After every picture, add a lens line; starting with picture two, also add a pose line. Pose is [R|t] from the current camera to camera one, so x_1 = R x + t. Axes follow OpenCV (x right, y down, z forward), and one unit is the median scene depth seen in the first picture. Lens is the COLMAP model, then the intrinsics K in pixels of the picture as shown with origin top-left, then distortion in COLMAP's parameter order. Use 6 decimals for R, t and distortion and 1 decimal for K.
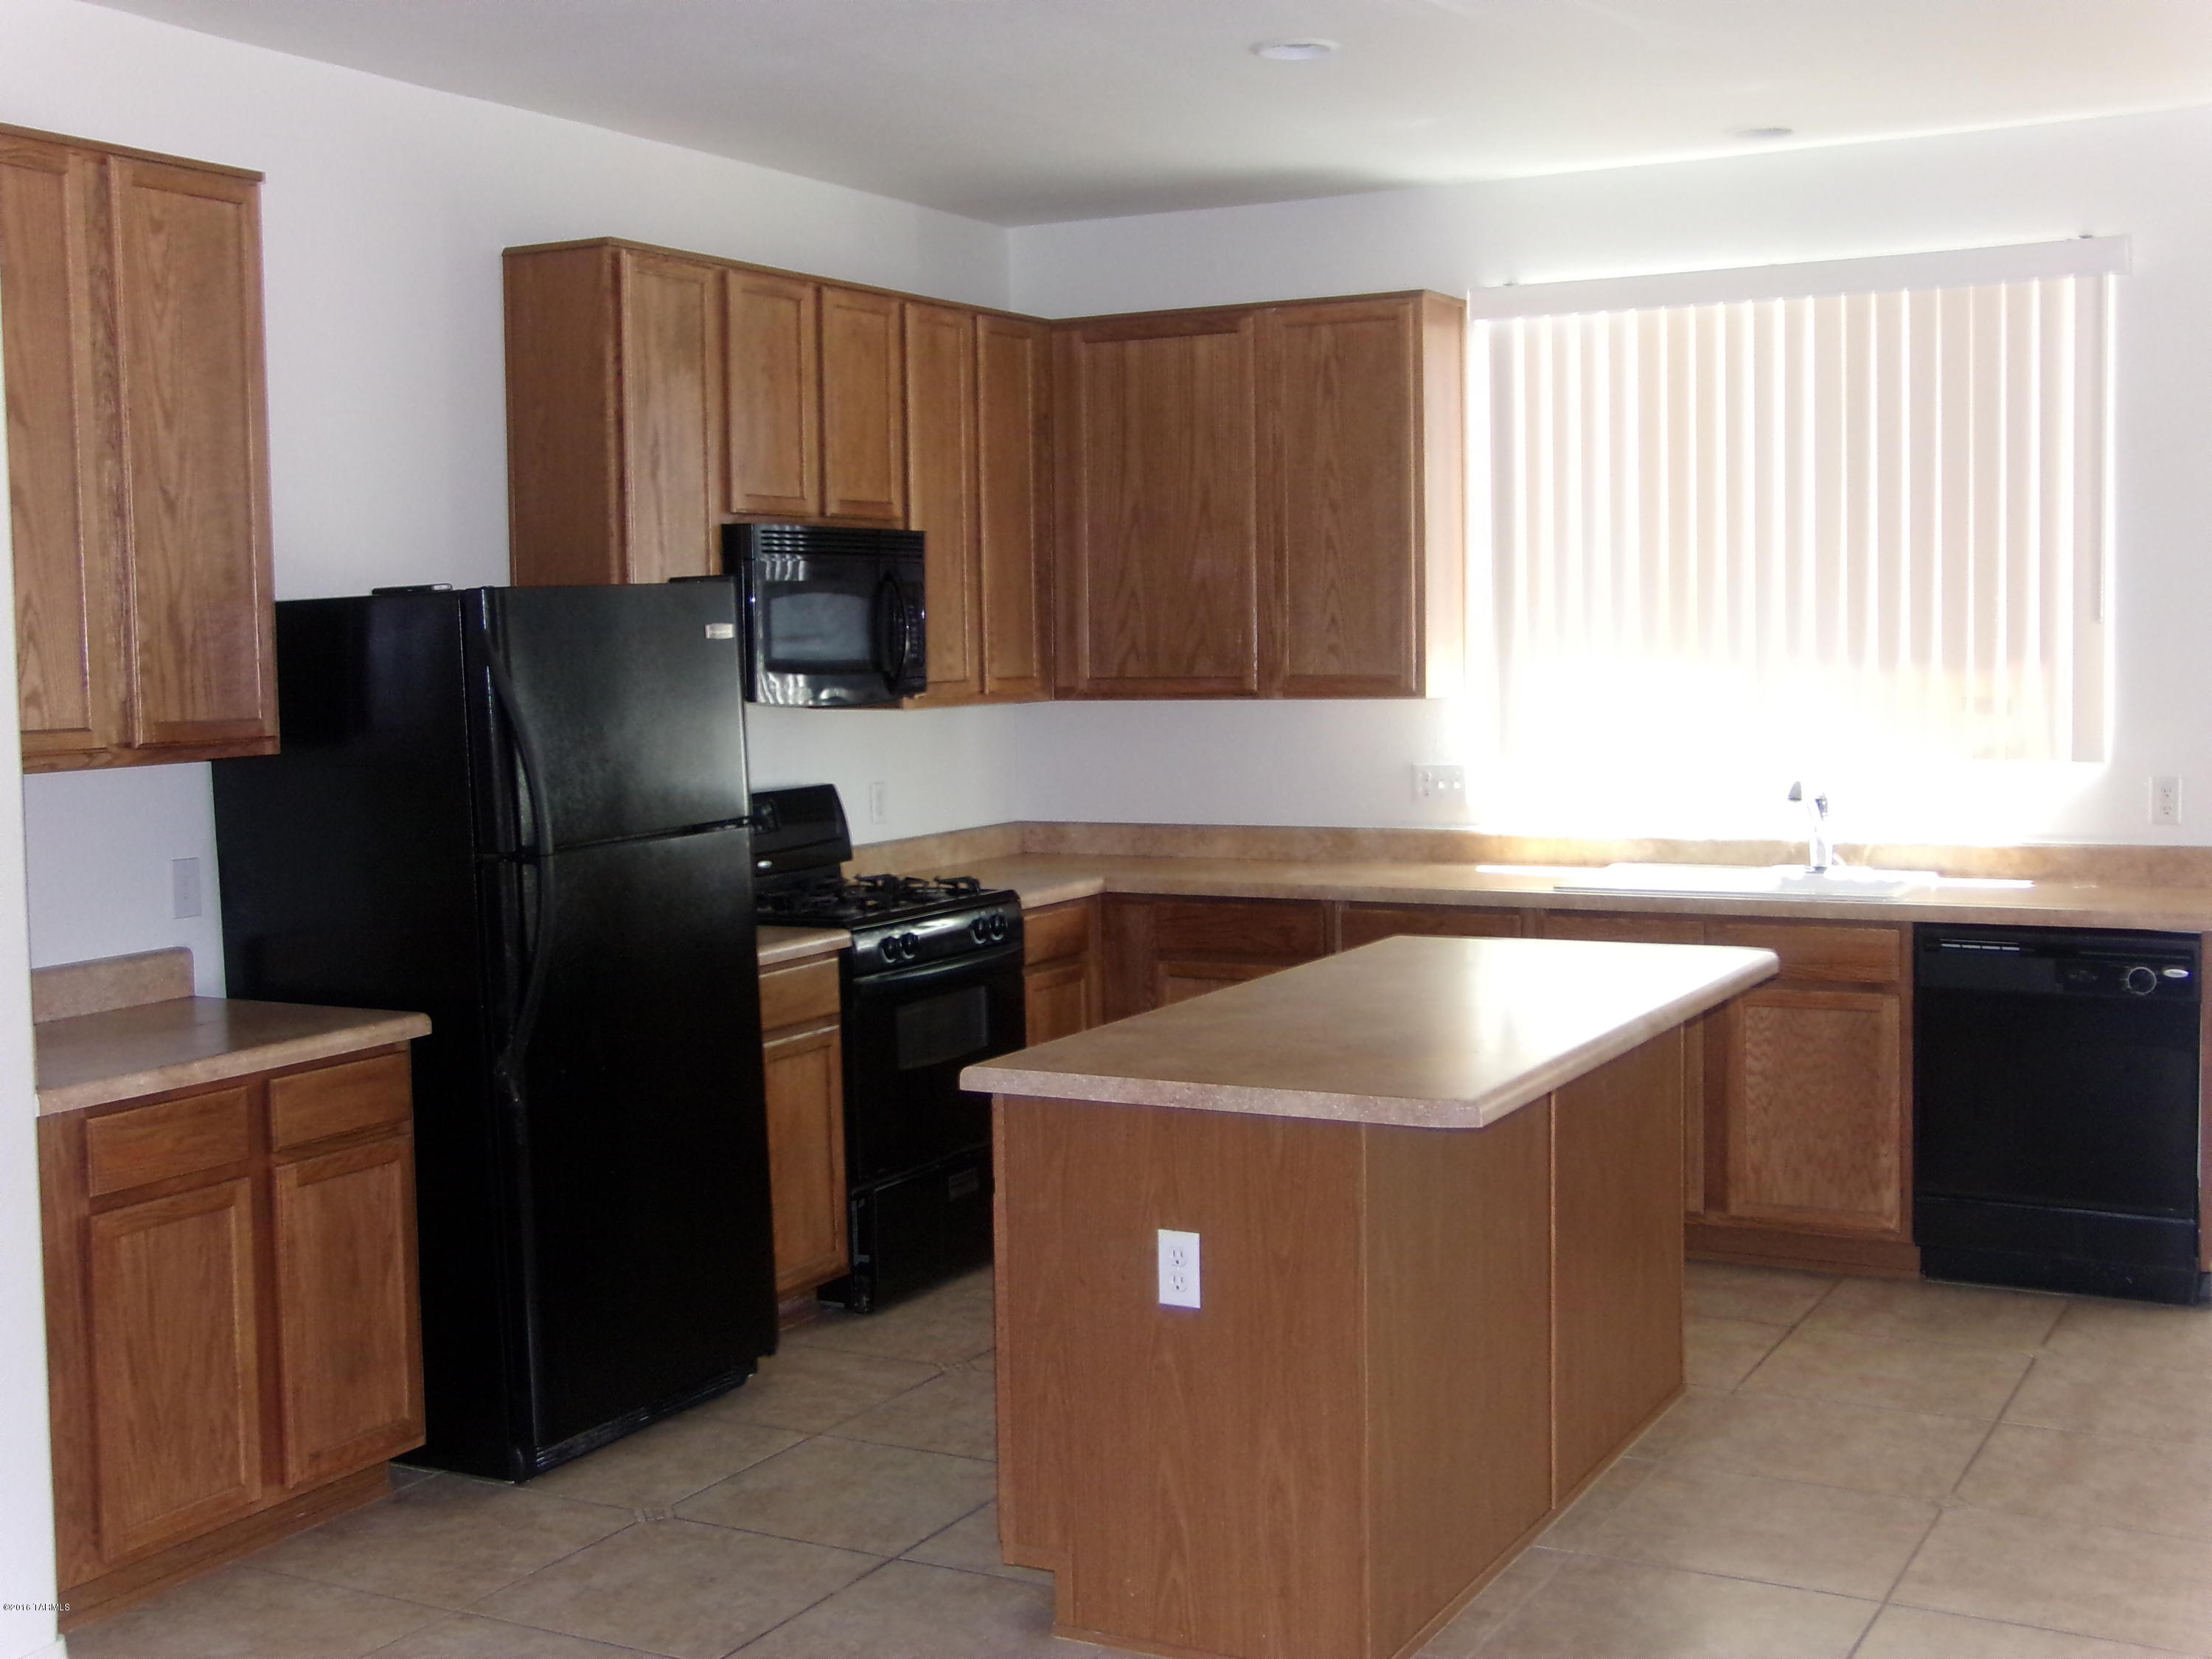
lens RADIAL K [[2606.9, 0, 1106.0], [0, 2606.9, 829.5], [0, 0, 1]] dist [0.001877, -0.011649]
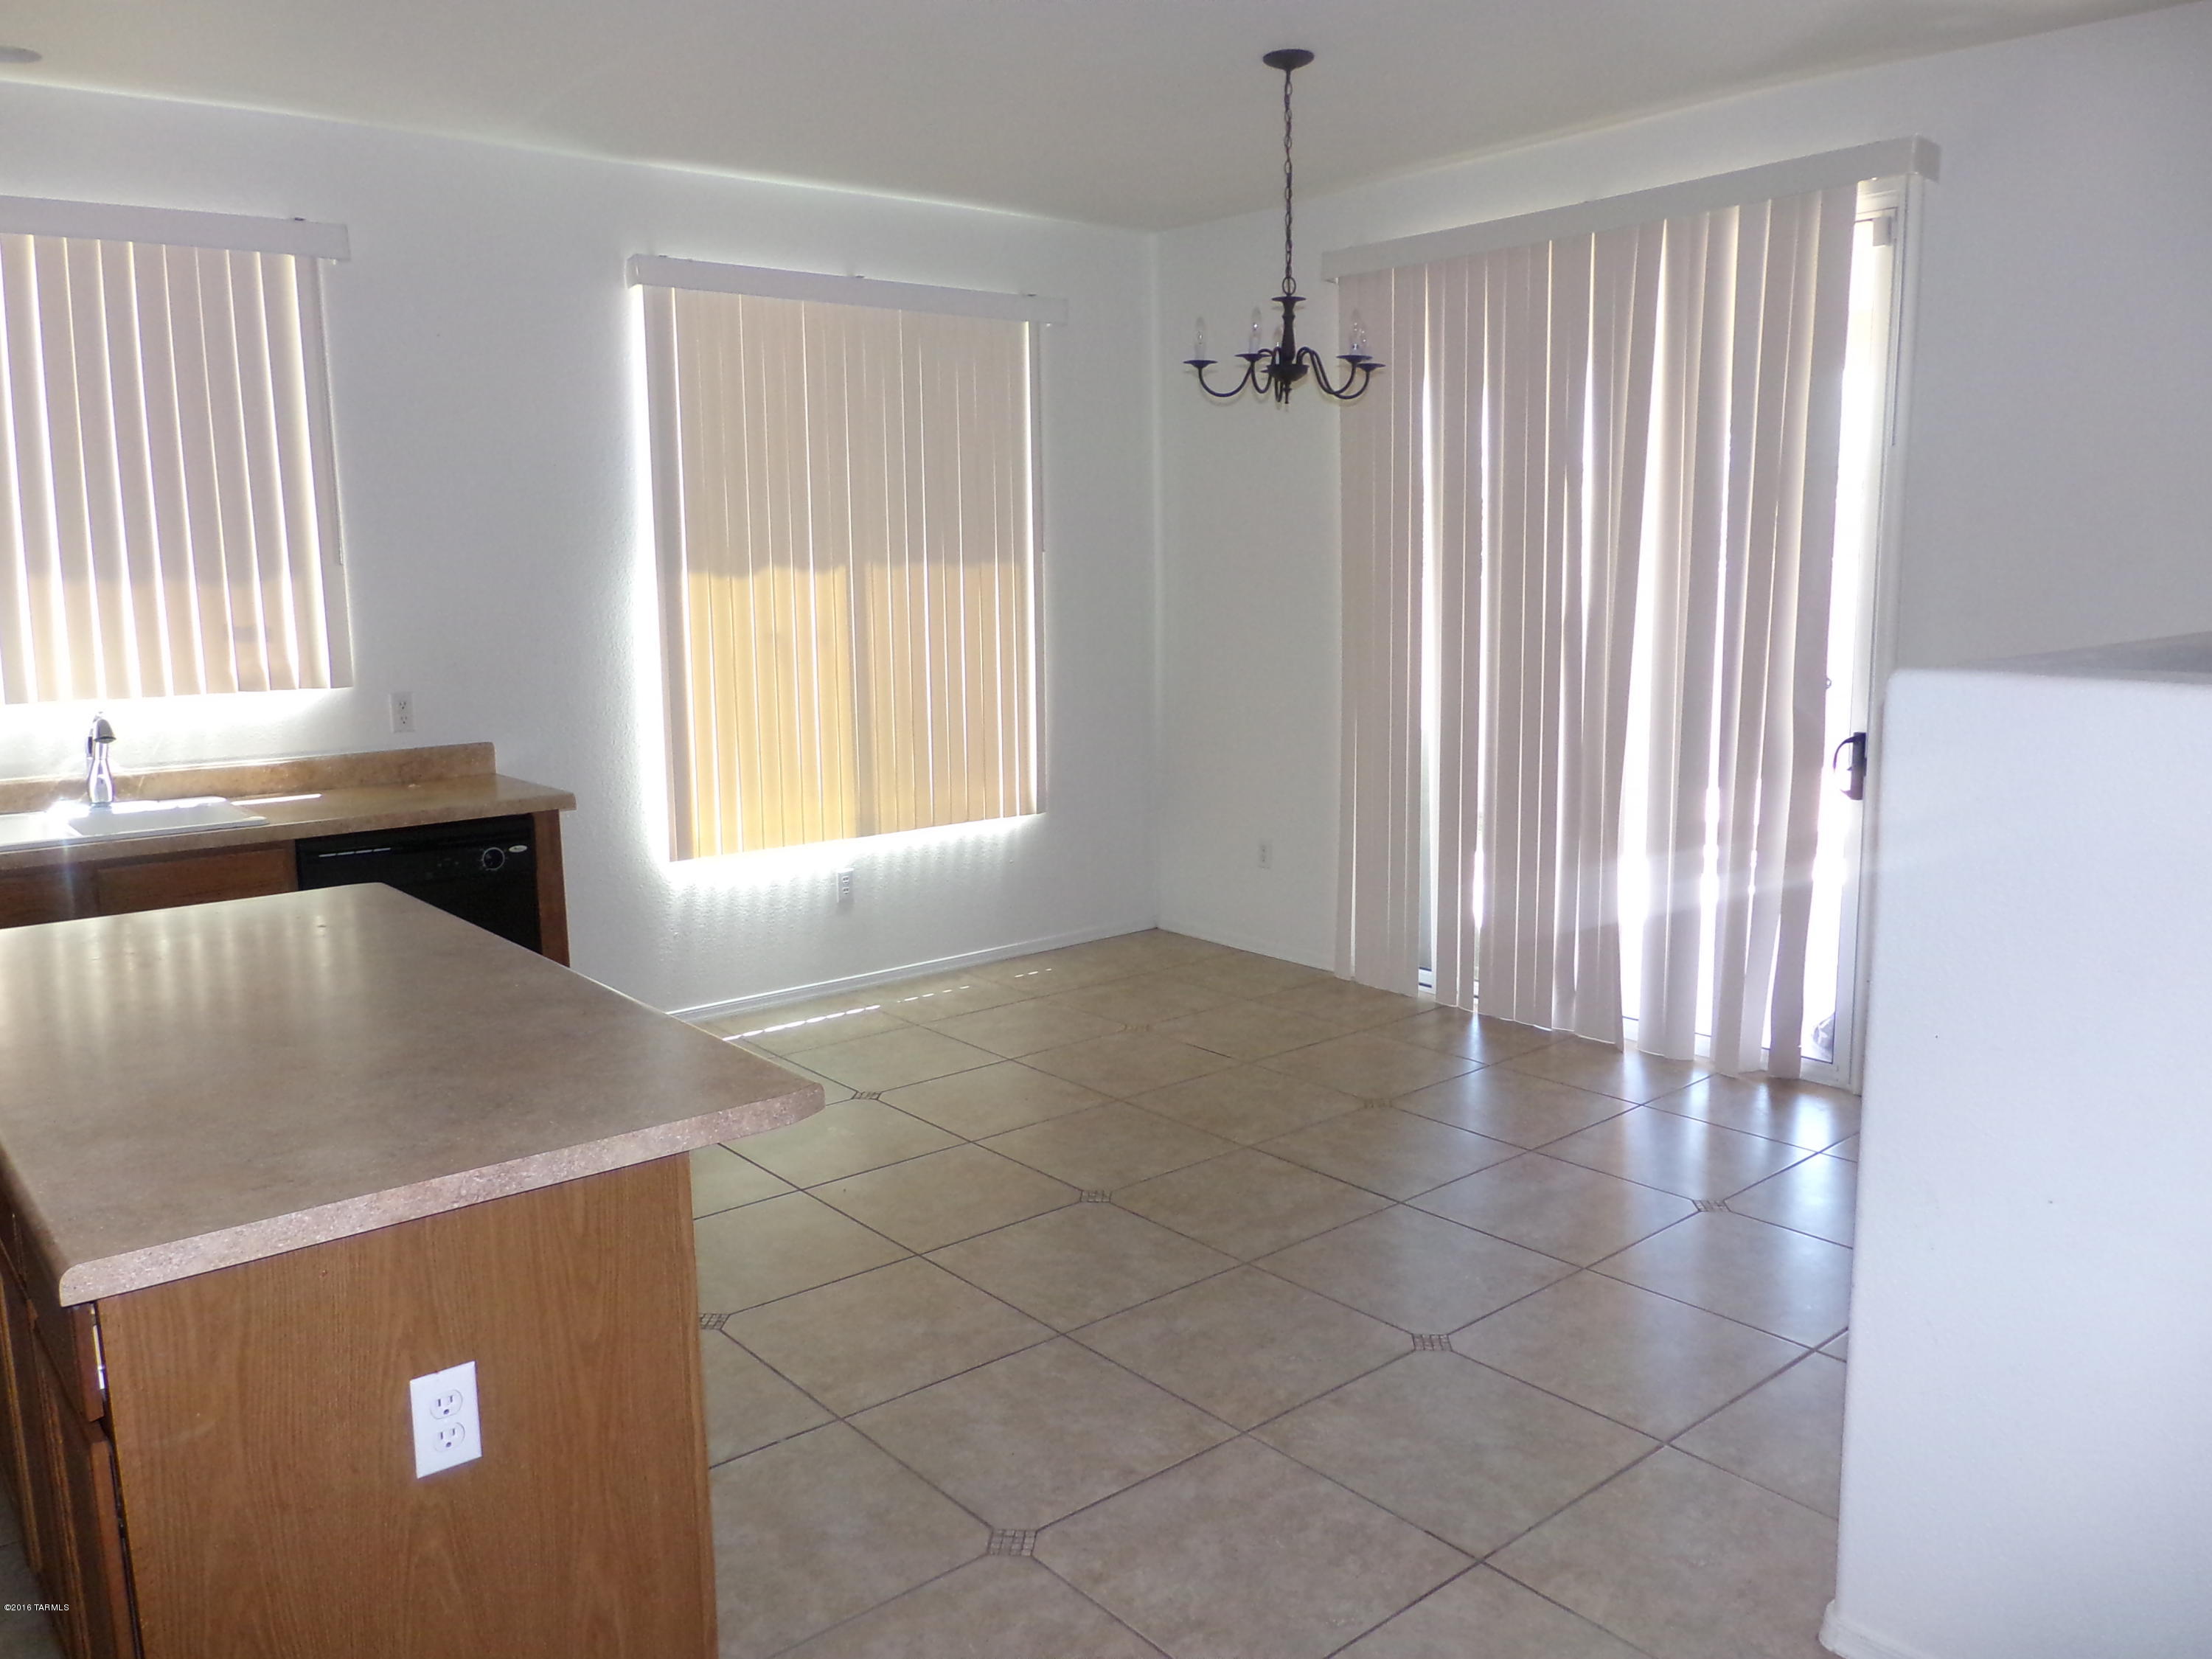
lens RADIAL K [[1673.3, 0, 1106.0], [0, 1673.3, 829.5], [0, 0, 1]] dist [-0.000915, 0.001095]
pose [[0.369687, -0.135492, 0.919224, -0.203762], [0.074893, 0.990437, 0.115868, -0.023839], [-0.926133, 0.026008, 0.376299, 0.420376]]
